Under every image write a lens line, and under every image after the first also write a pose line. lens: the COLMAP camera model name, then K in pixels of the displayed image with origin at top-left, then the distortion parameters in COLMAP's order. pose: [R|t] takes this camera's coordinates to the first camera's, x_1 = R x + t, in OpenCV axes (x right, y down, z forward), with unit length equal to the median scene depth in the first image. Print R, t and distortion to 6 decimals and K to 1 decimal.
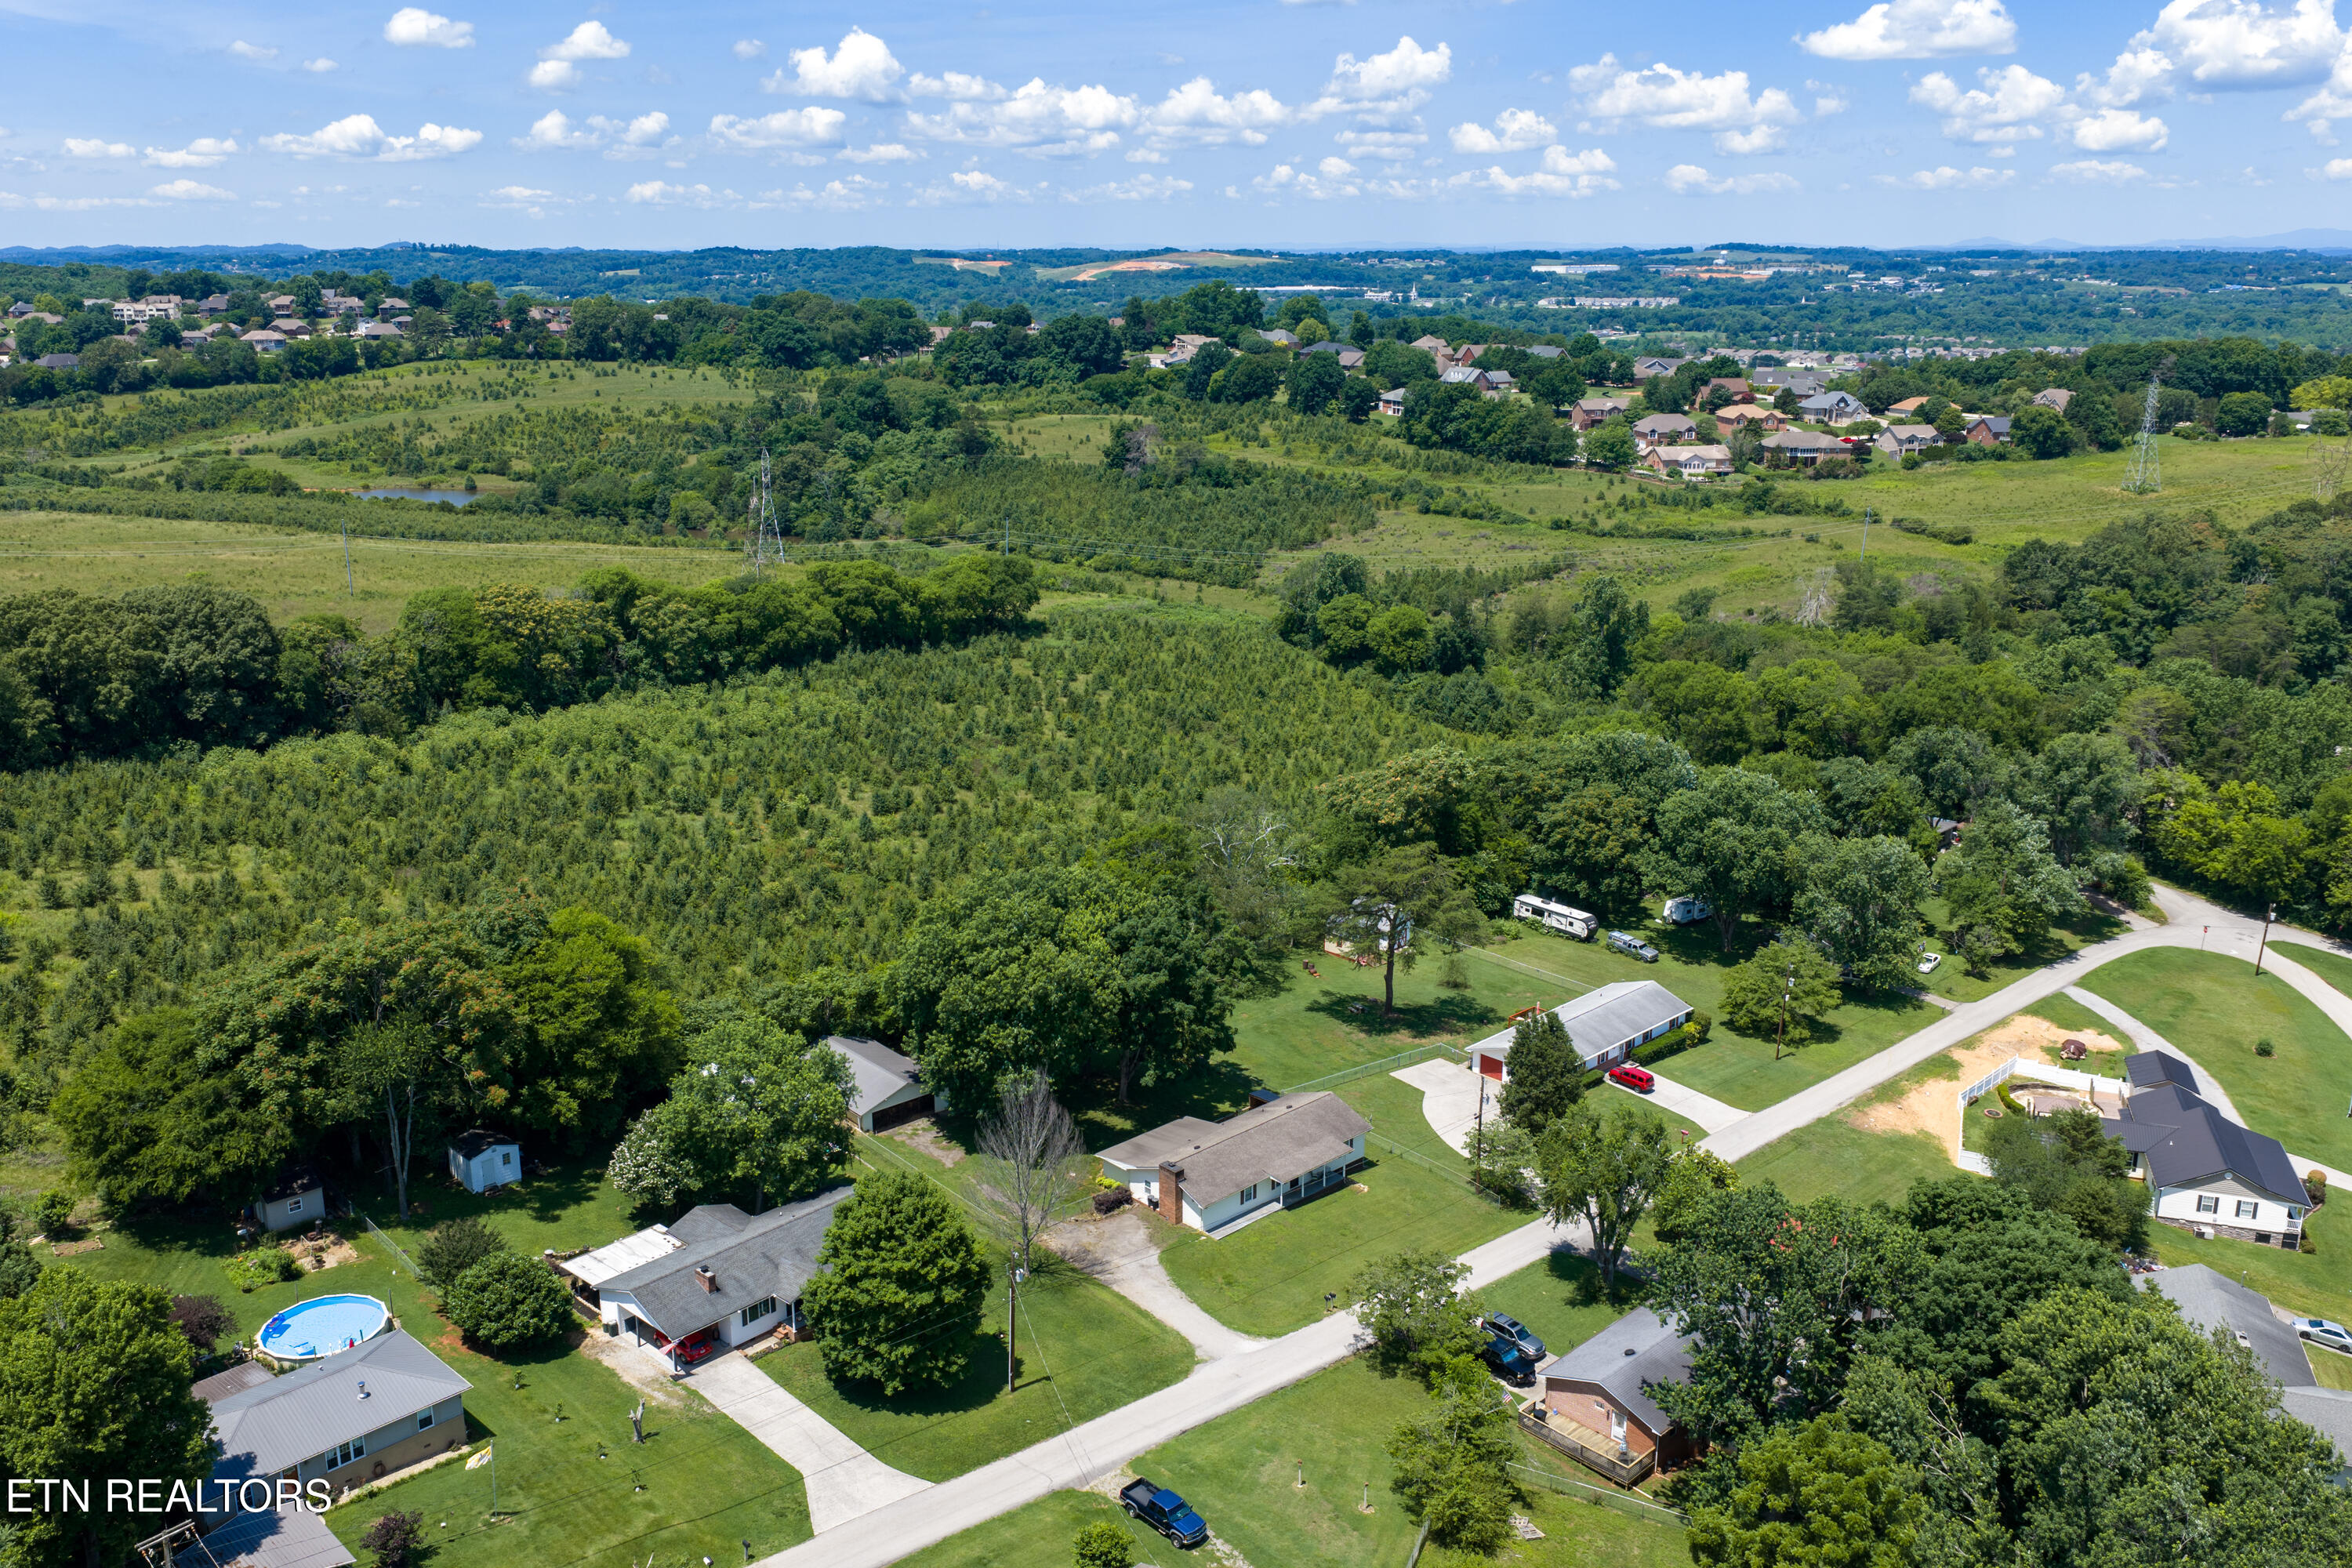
lens RADIAL K [[1933.8, 0, 1176.0], [0, 1933.8, 784.0], [0, 0, 1]] dist [0.015540, -0.012020]
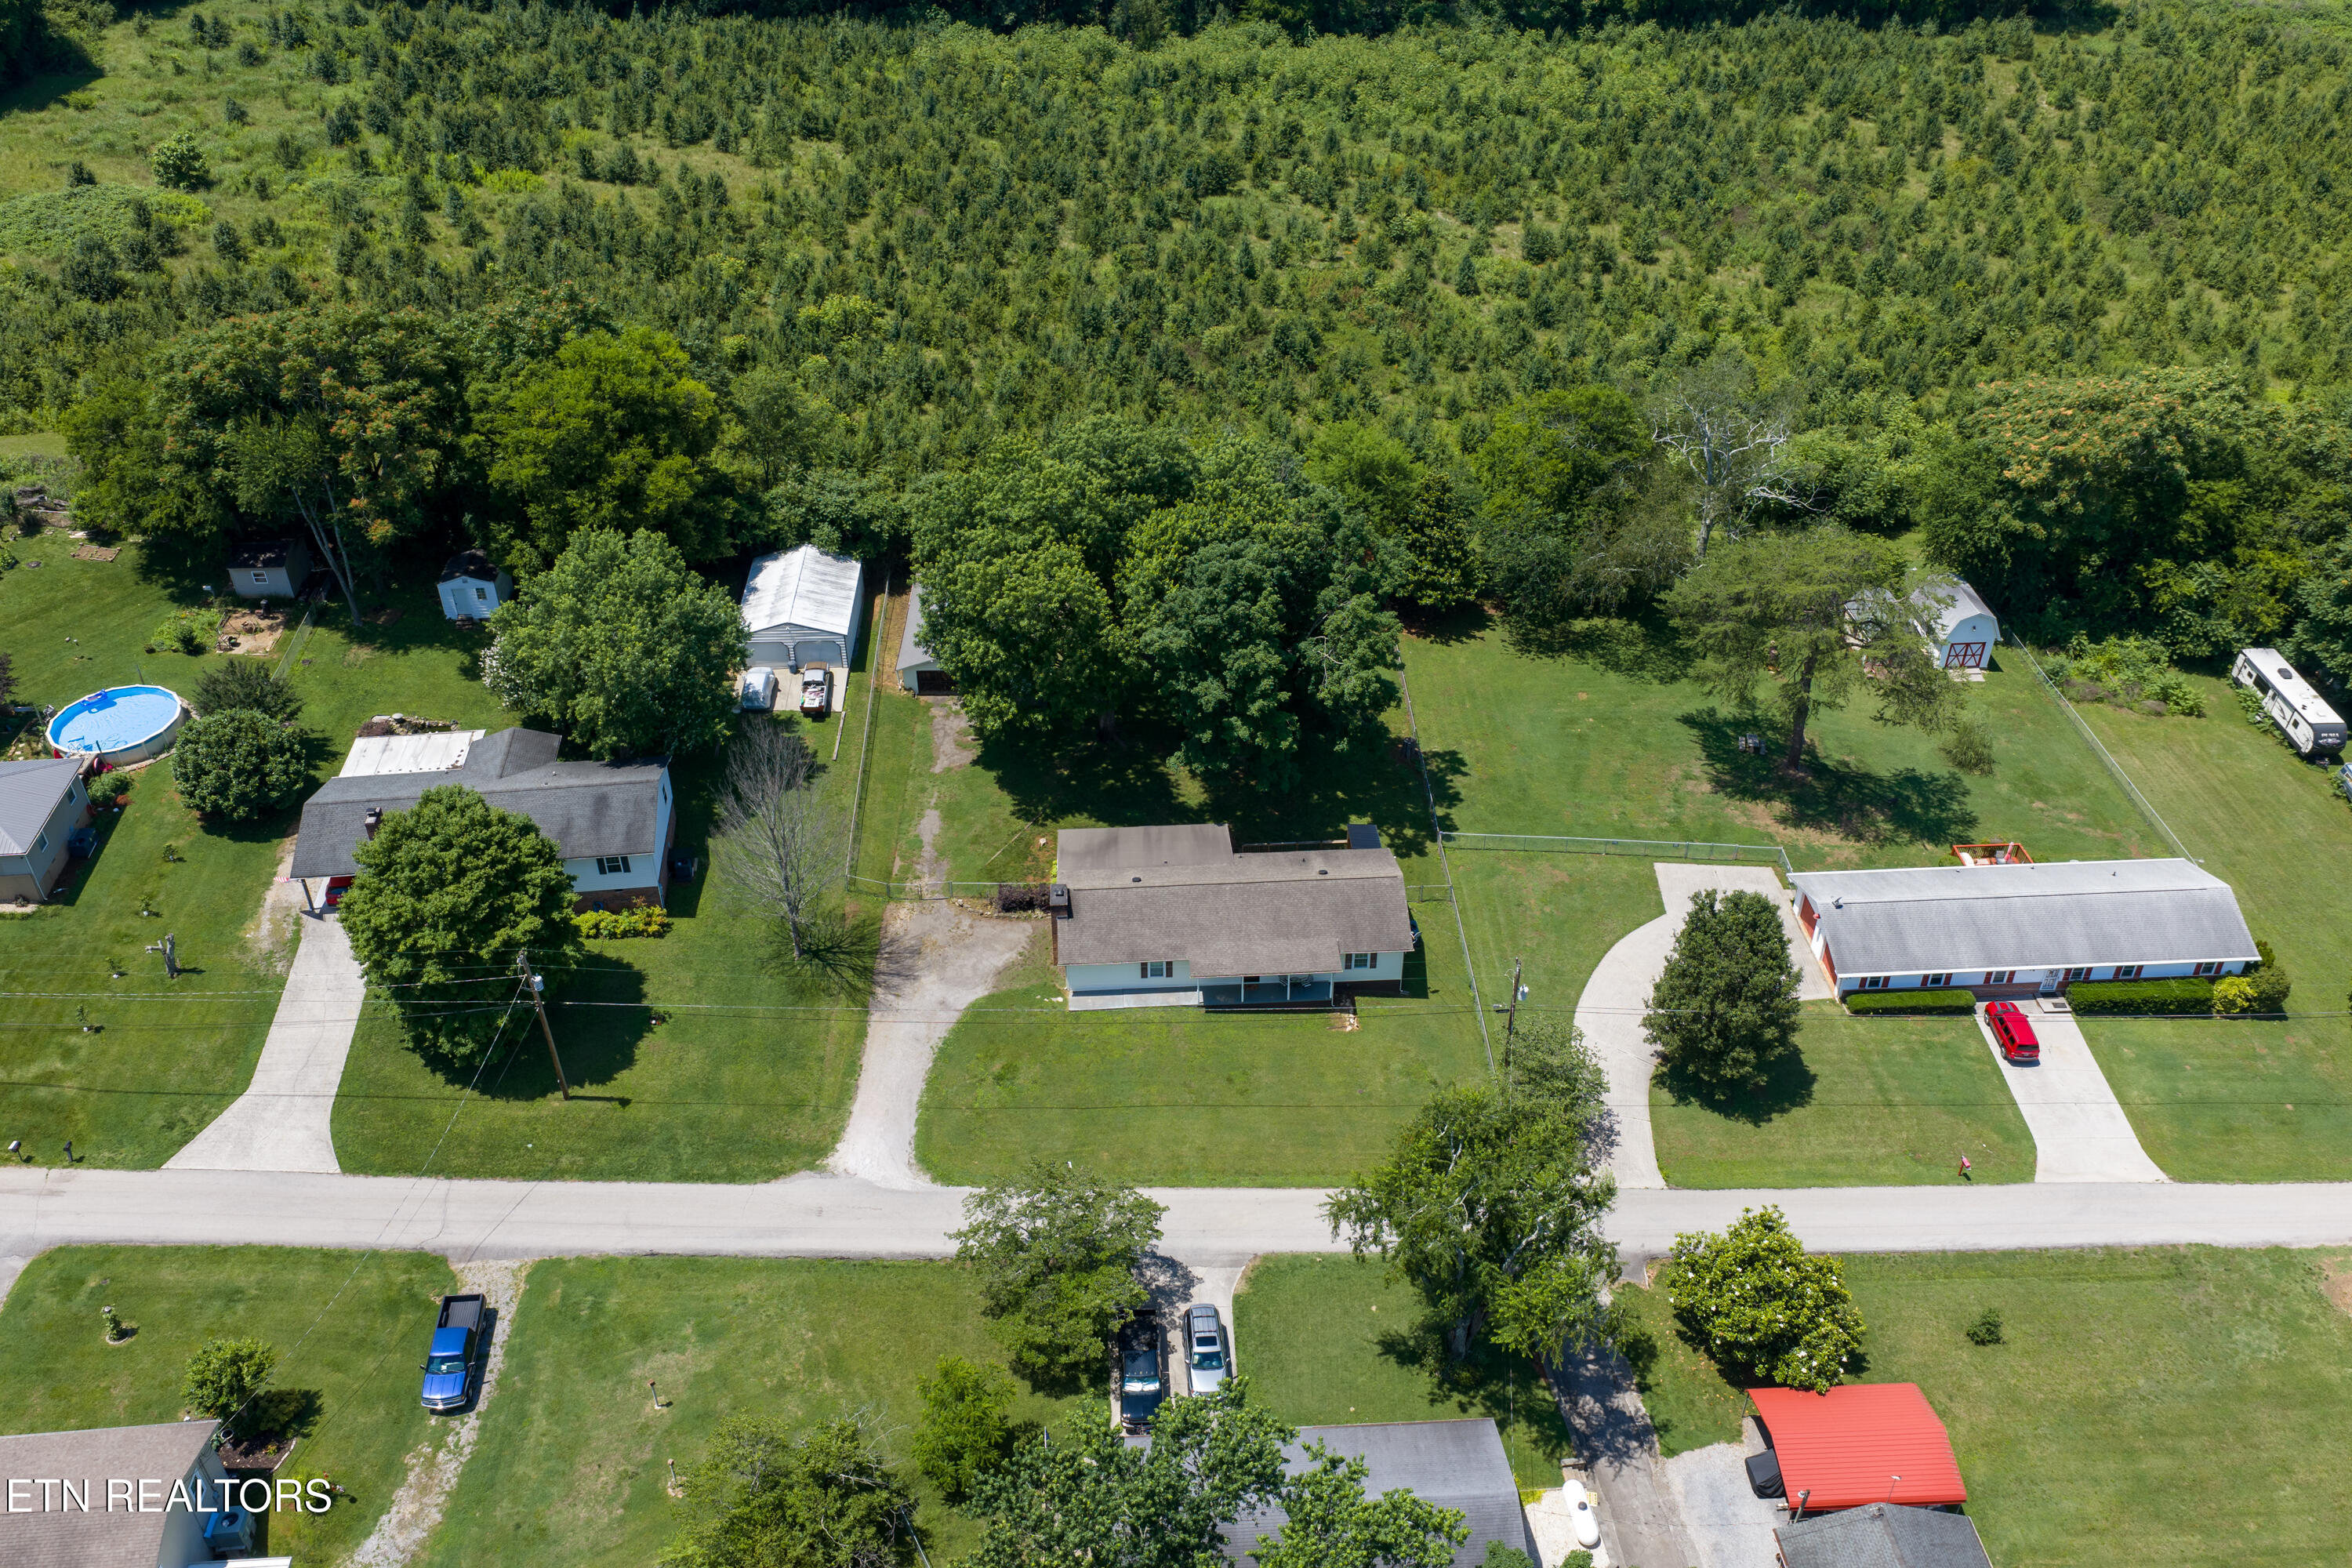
lens RADIAL K [[1937.5, 0, 1176.0], [0, 1937.5, 784.0], [0, 0, 1]] dist [0.013400, -0.008519]
pose [[0.756751, 0.377879, -0.533418, 0.262322], [-0.168931, 0.901323, 0.398846, -0.089998], [0.631498, -0.211717, 0.745913, 0.317815]]
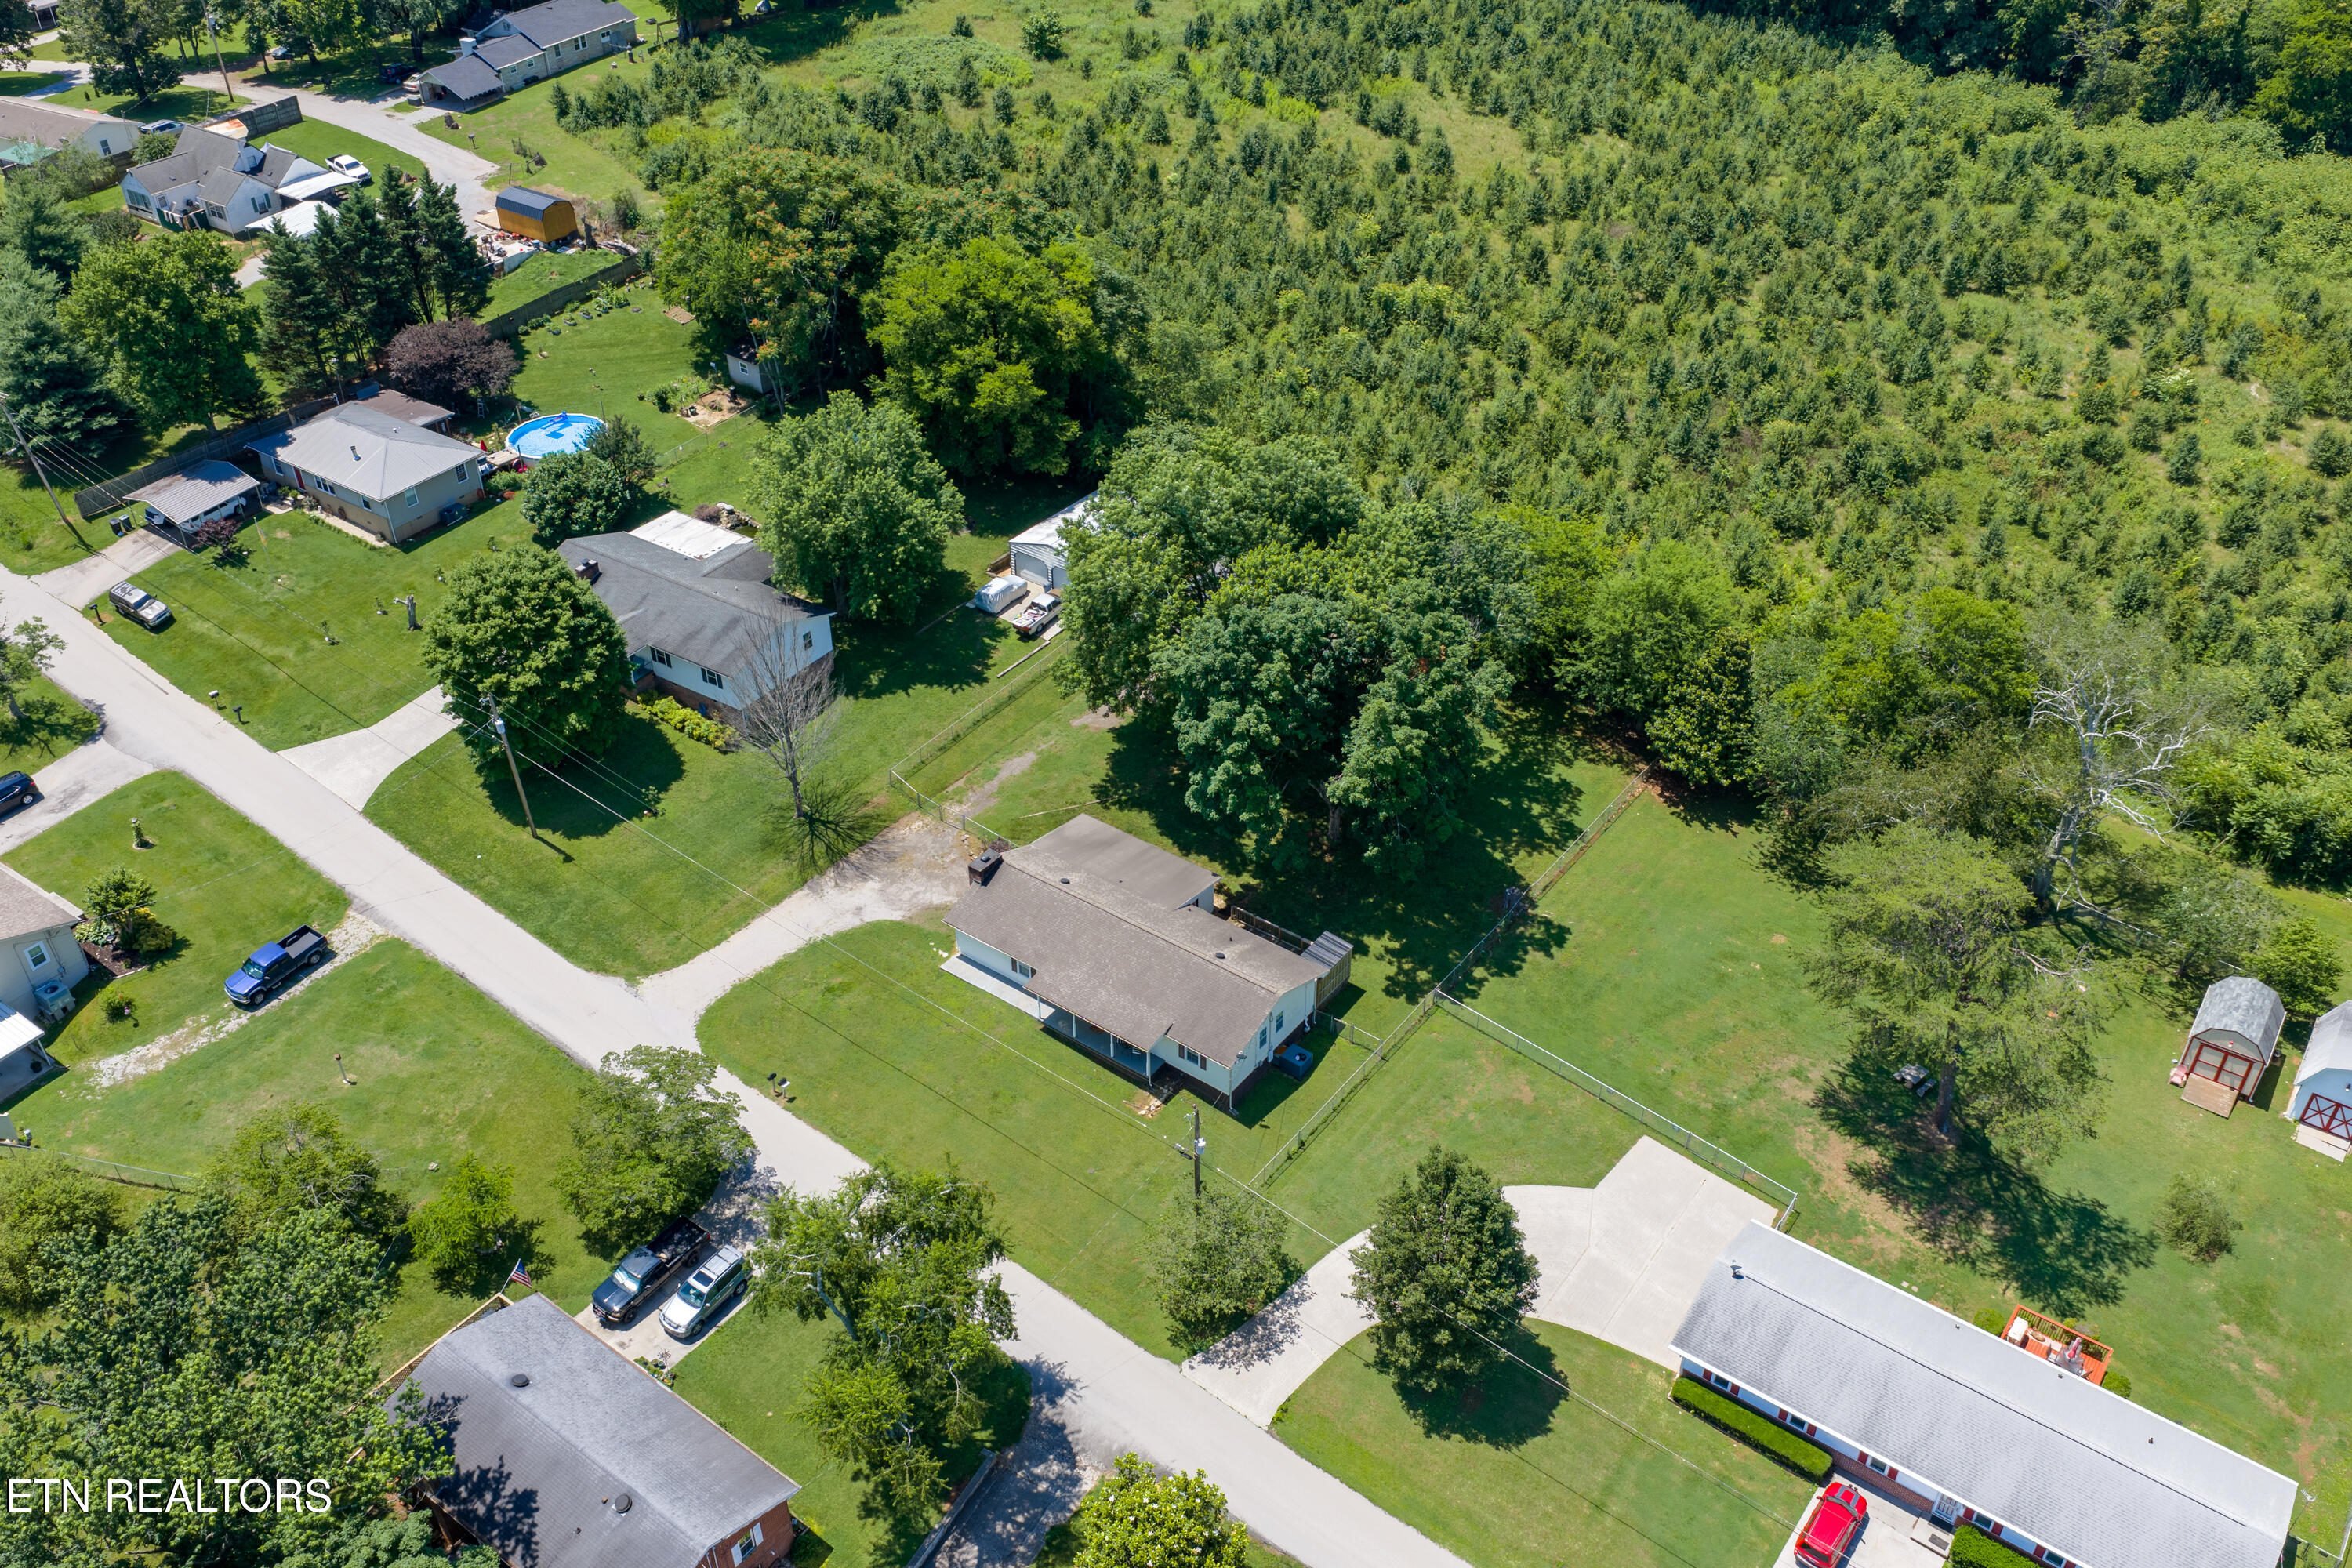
lens RADIAL K [[1948.2, 0, 1185.2], [0, 1948.2, 787.1], [0, 0, 1]] dist [0.015751, -0.013663]
pose [[0.165814, 0.581558, -0.796427, 0.376760], [-0.262586, 0.804488, 0.532774, -0.153924], [0.950555, 0.120789, 0.286105, 0.554420]]
